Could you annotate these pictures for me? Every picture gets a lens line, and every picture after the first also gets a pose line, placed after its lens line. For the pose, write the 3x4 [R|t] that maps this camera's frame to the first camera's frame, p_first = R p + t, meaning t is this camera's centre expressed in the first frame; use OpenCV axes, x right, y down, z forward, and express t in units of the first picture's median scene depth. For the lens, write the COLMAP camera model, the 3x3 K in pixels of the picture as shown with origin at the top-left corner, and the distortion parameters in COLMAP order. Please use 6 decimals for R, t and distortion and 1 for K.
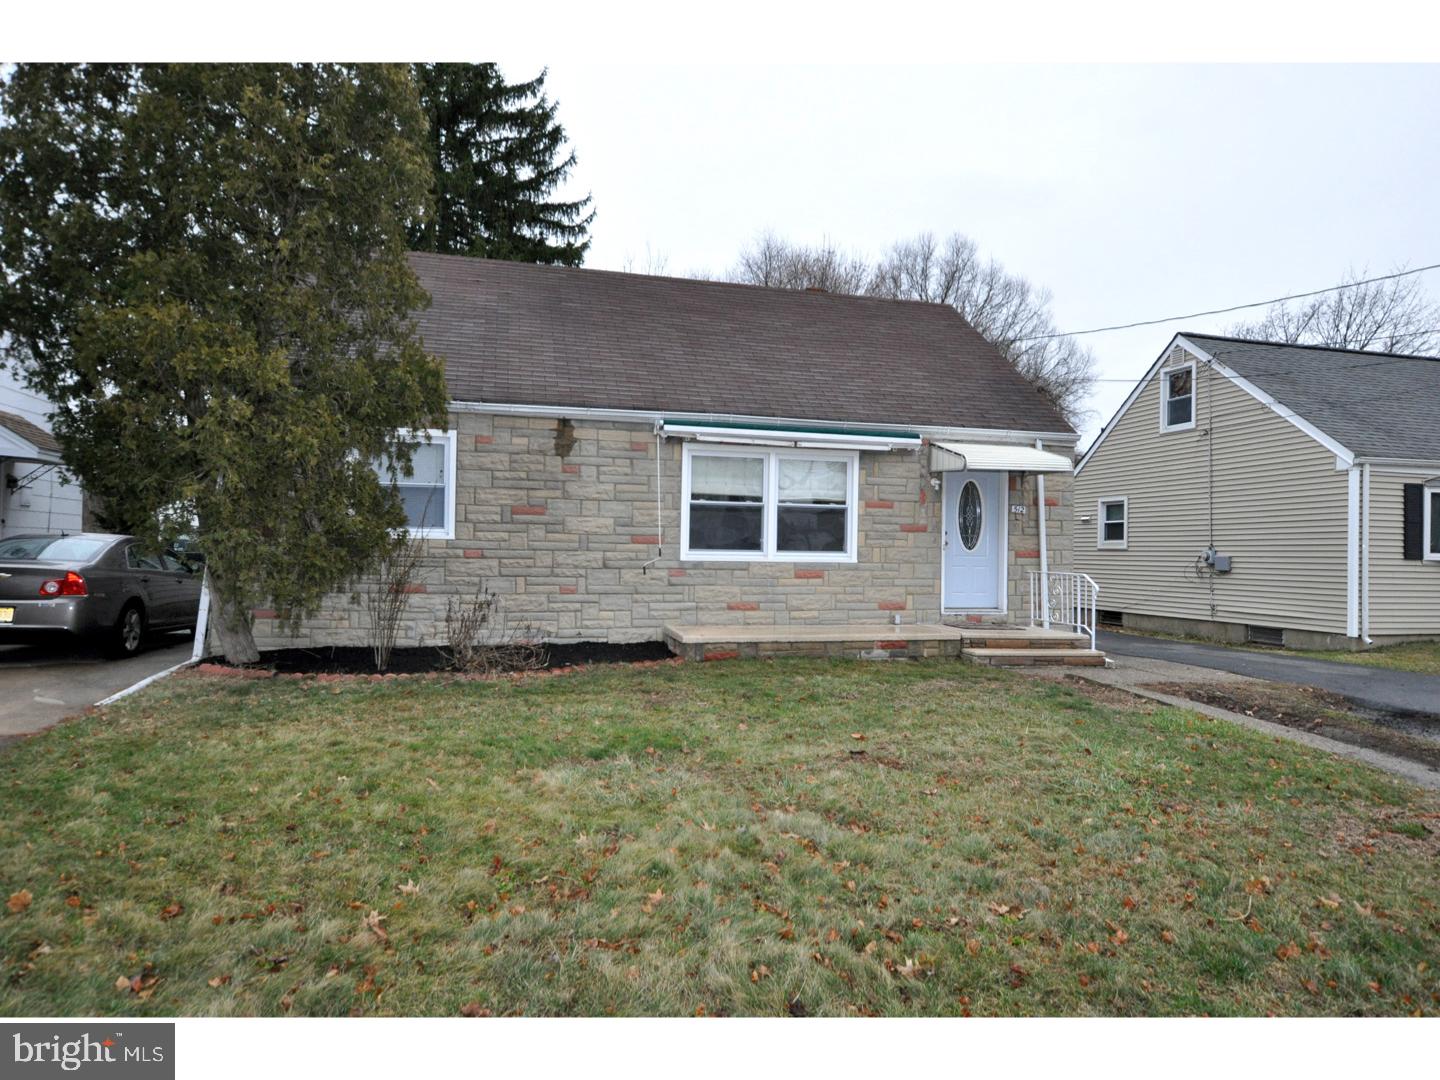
lens RADIAL K [[893.6, 0, 720.3], [0, 893.6, 544.0], [0, 0, 1]] dist [-0.000976, 0.000191]
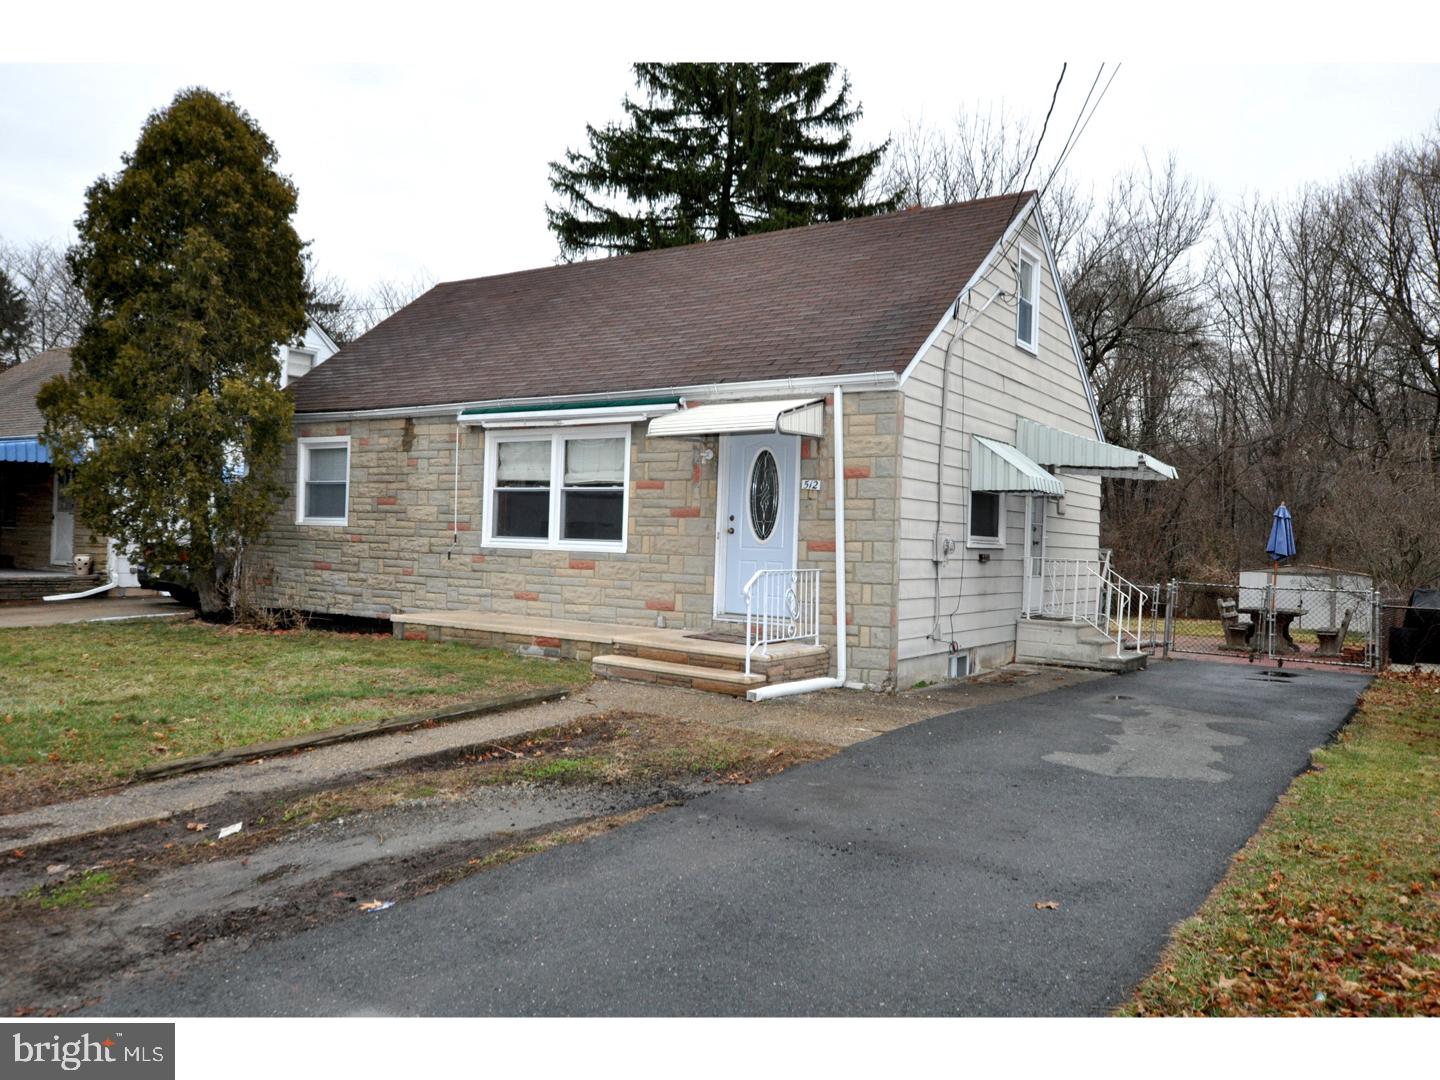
lens RADIAL K [[1099.7, 0, 720.2], [0, 1099.7, 535.8], [0, 0, 1]] dist [0.001841, 0.000513]
pose [[0.641751, -0.001368, -0.766912, 1.080383], [-0.018264, 0.999688, -0.017067, 0.022000], [0.766696, 0.024960, 0.641525, 0.405608]]
